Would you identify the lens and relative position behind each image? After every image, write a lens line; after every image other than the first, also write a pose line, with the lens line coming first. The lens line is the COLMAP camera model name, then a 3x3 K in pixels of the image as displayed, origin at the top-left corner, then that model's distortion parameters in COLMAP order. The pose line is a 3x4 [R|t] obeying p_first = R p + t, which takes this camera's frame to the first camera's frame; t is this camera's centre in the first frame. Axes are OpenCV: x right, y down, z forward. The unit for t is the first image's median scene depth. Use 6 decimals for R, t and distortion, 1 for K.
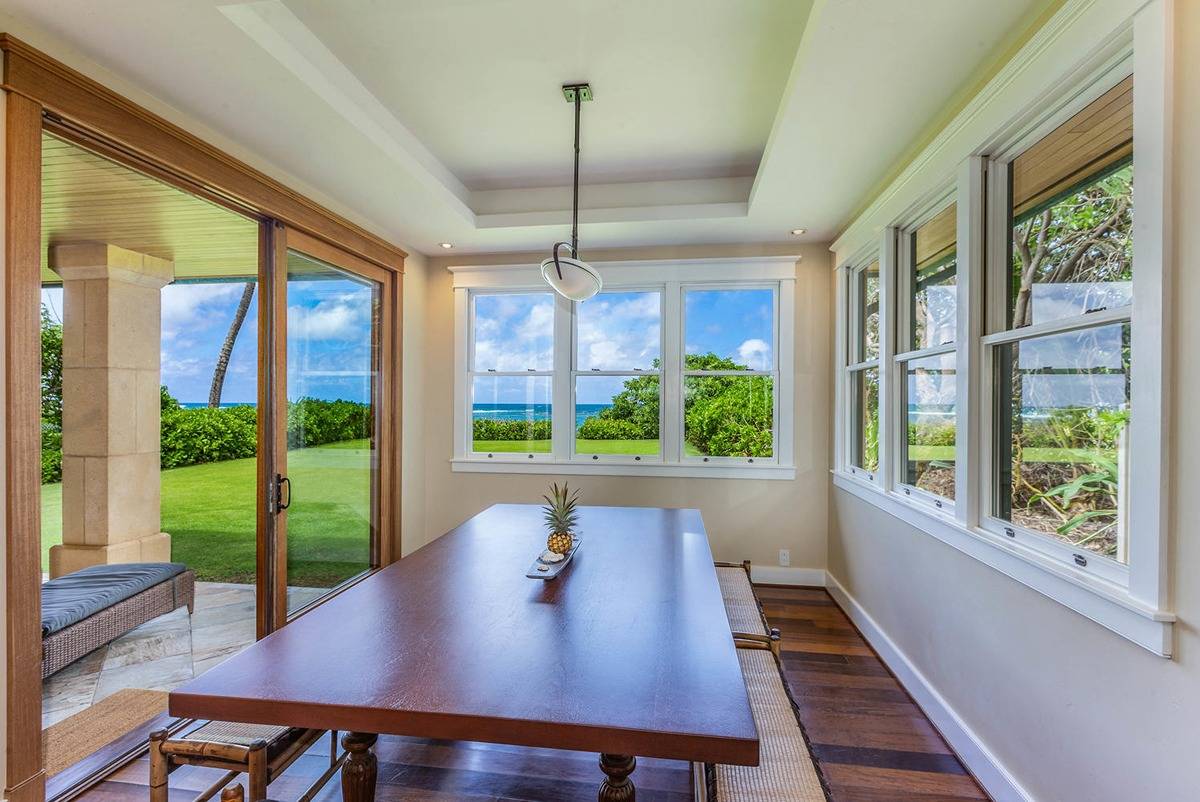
lens RADIAL K [[554.5, 0, 599.4], [0, 554.5, 403.8], [0, 0, 1]] dist [-0.000697, -0.000147]
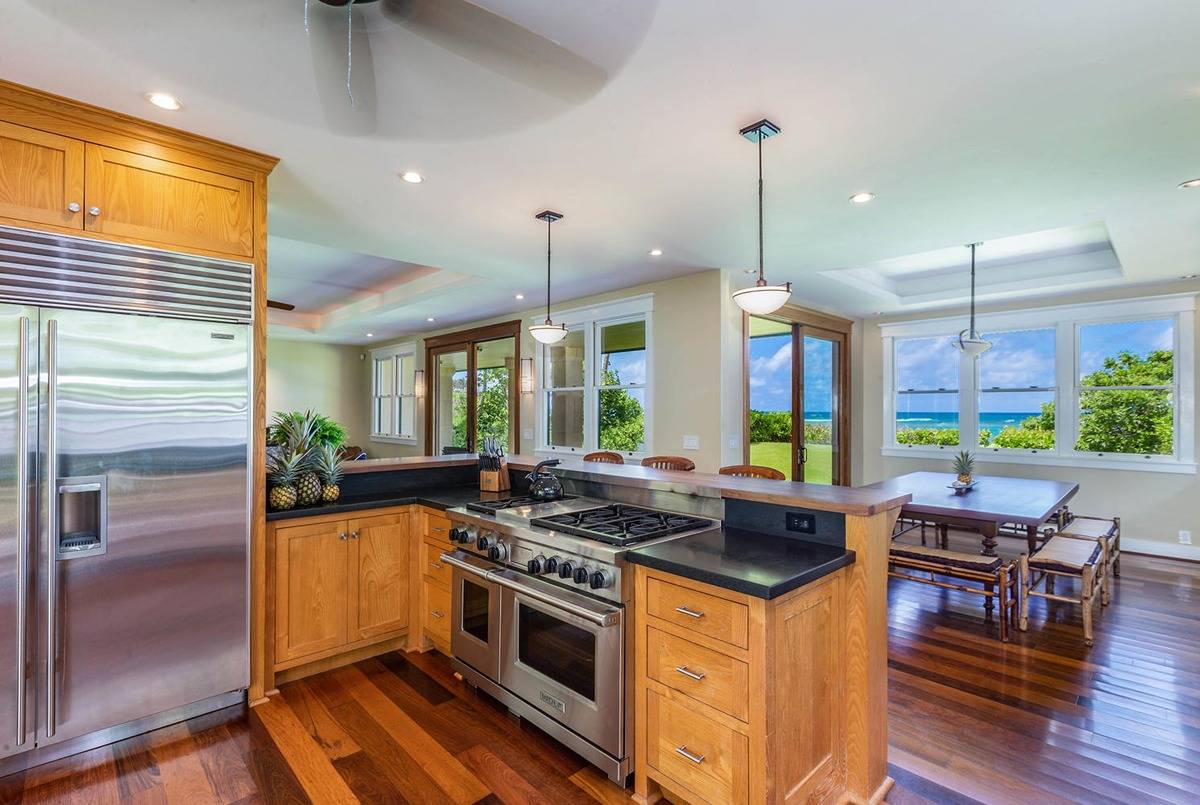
lens RADIAL K [[554.5, 0, 596.2], [0, 554.5, 409.6], [0, 0, 1]] dist [-0.000697, -0.000147]
pose [[0.786537, -0.006091, -0.617513, 0.066684], [0.002599, 0.999975, -0.006554, -0.000005], [0.617537, 0.003550, 0.786534, -0.758956]]
